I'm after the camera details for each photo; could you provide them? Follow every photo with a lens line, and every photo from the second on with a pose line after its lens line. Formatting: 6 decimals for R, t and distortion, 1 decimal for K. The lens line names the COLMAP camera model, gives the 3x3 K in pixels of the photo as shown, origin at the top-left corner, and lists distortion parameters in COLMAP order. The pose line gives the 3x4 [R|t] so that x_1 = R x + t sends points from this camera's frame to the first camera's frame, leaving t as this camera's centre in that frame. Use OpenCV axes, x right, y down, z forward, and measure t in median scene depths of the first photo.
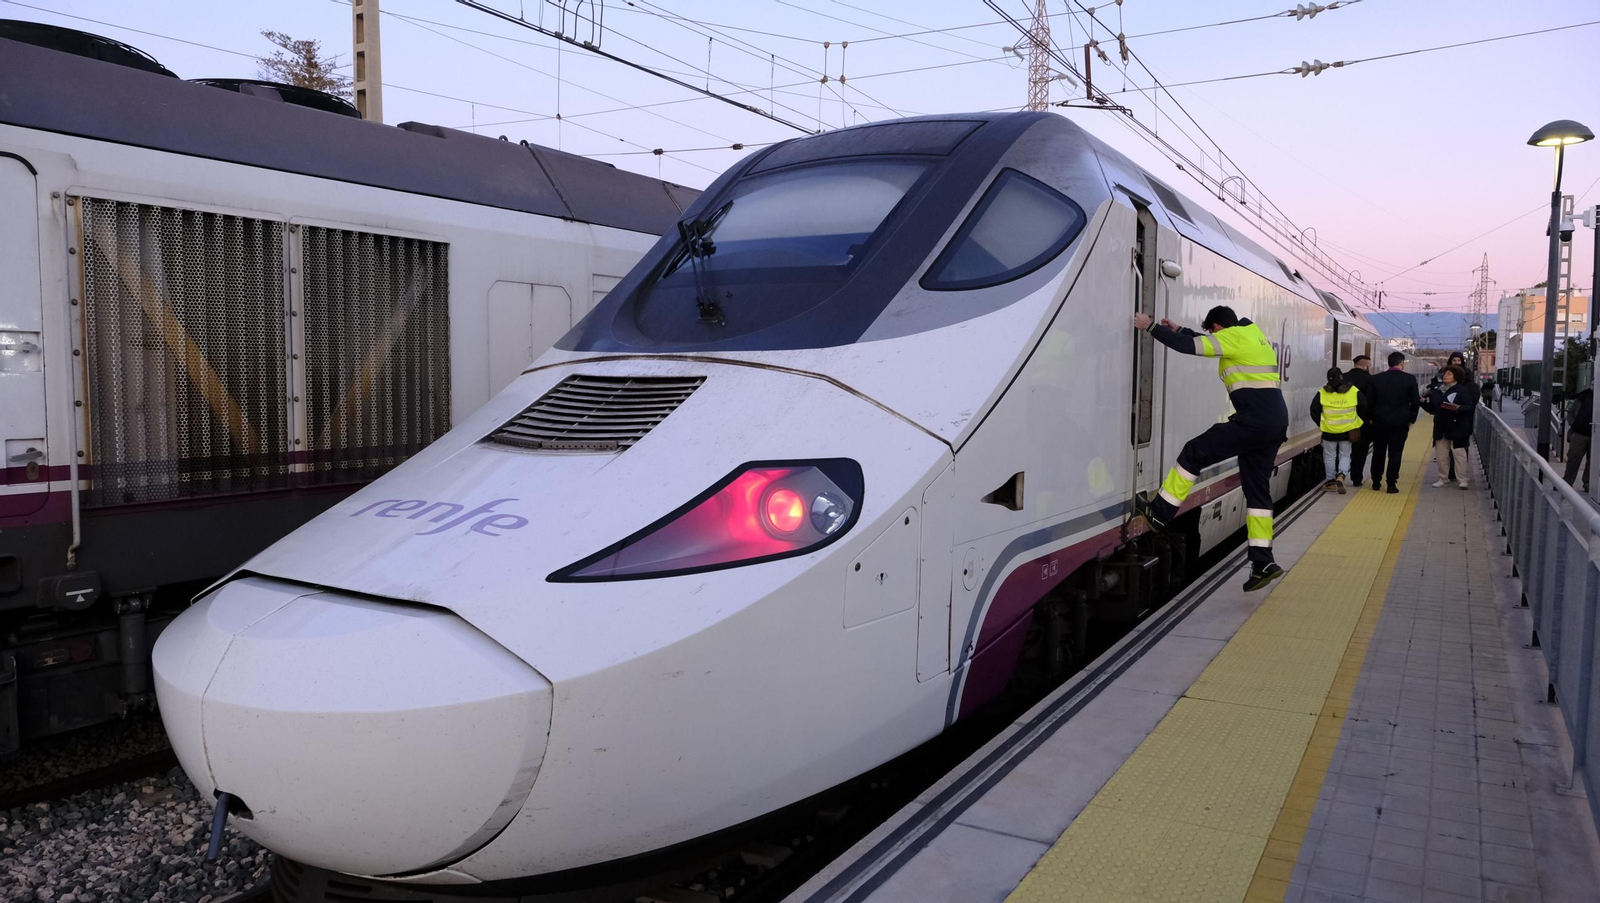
lens RADIAL K [[1072.1, 0, 803.3], [0, 1072.1, 456.8], [0, 0, 1]] dist [-0.035160, 0.013287]
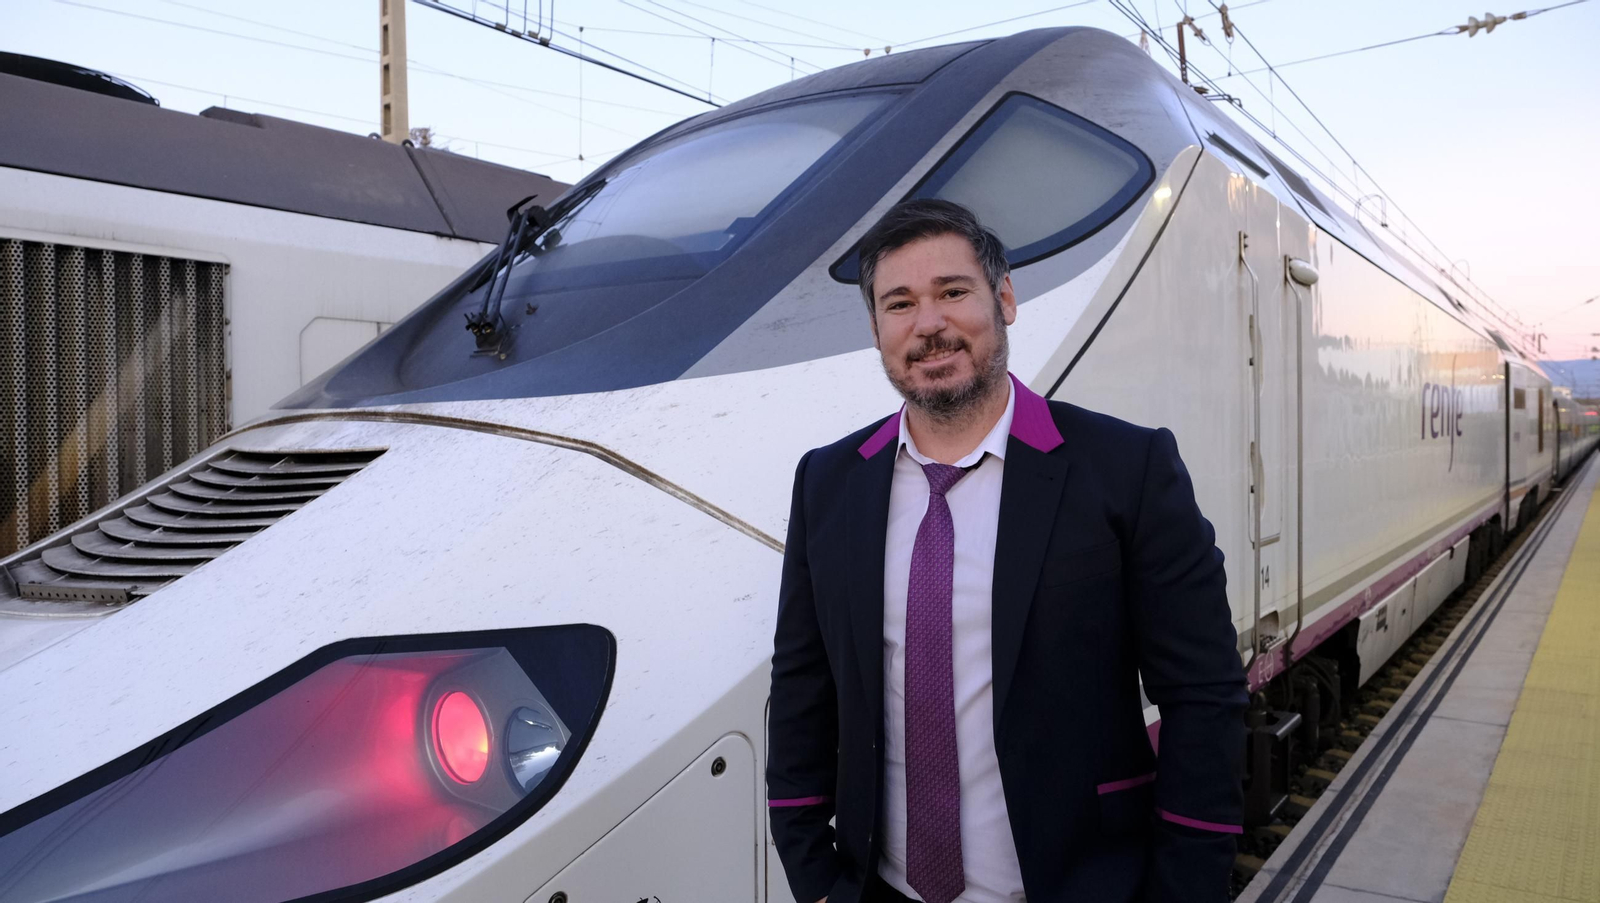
lens RADIAL K [[1072.1, 0, 803.3], [0, 1072.1, 456.8], [0, 0, 1]] dist [-0.035160, 0.013287]
pose [[0.994190, -0.017580, -0.106197, 0.117215], [0.011070, 0.998041, -0.061581, -0.026546], [0.107071, 0.060048, 0.992436, 0.358230]]
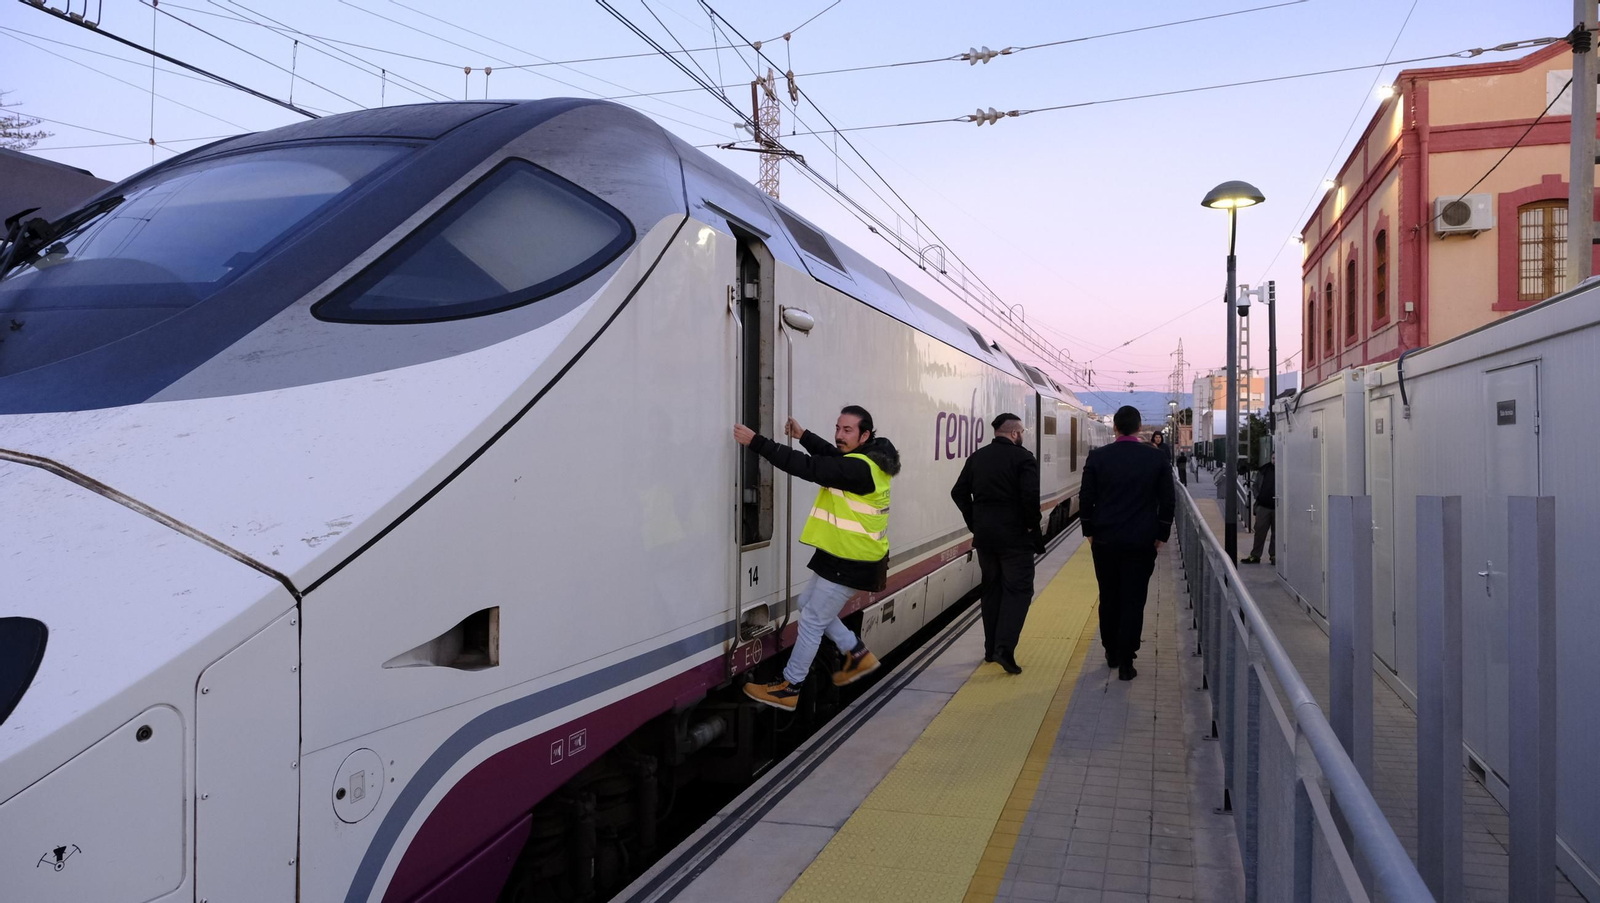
lens RADIAL K [[1072.1, 0, 803.3], [0, 1072.1, 456.8], [0, 0, 1]] dist [-0.035160, 0.013287]
pose [[0.974320, -0.003918, 0.225135, 0.191910], [0.019689, 0.997501, -0.067849, -0.022623], [-0.224306, 0.070539, 0.971962, 0.263759]]
